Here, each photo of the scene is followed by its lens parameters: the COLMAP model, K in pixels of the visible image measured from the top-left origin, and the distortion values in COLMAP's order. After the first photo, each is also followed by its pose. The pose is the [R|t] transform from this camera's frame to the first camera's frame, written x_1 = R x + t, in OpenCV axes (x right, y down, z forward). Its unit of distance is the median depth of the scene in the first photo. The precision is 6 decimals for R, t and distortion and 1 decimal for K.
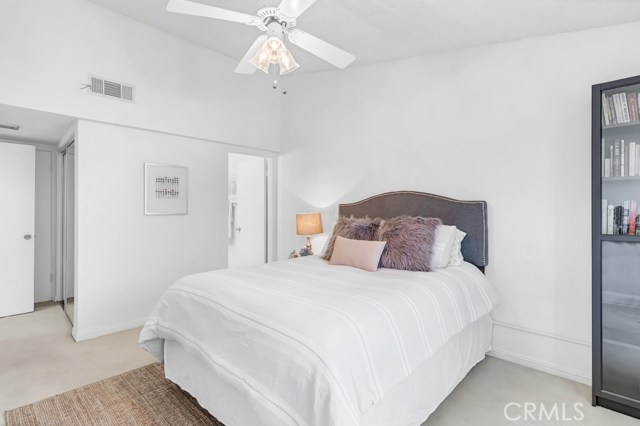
lens RADIAL K [[292.4, 0, 319.3], [0, 292.4, 212.8], [0, 0, 1]] dist [0.013959, -0.001662]
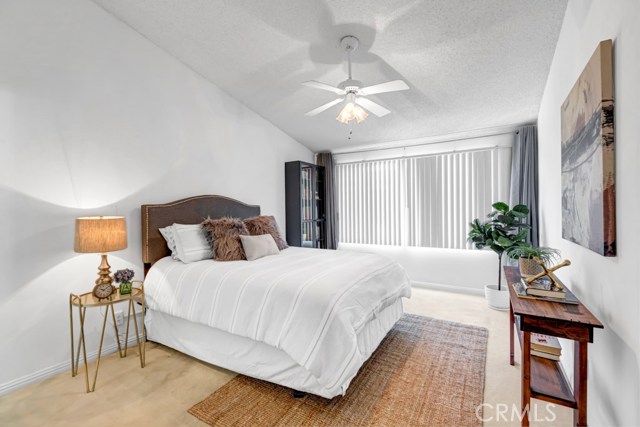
lens RADIAL K [[292.4, 0, 320.8], [0, 292.4, 217.6], [0, 0, 1]] dist [0.013959, -0.001662]
pose [[-0.232838, -0.015703, 0.972389, -1.015877], [0.016401, 0.999664, 0.020071, -0.001173], [-0.972377, 0.020622, -0.232502, 0.942935]]
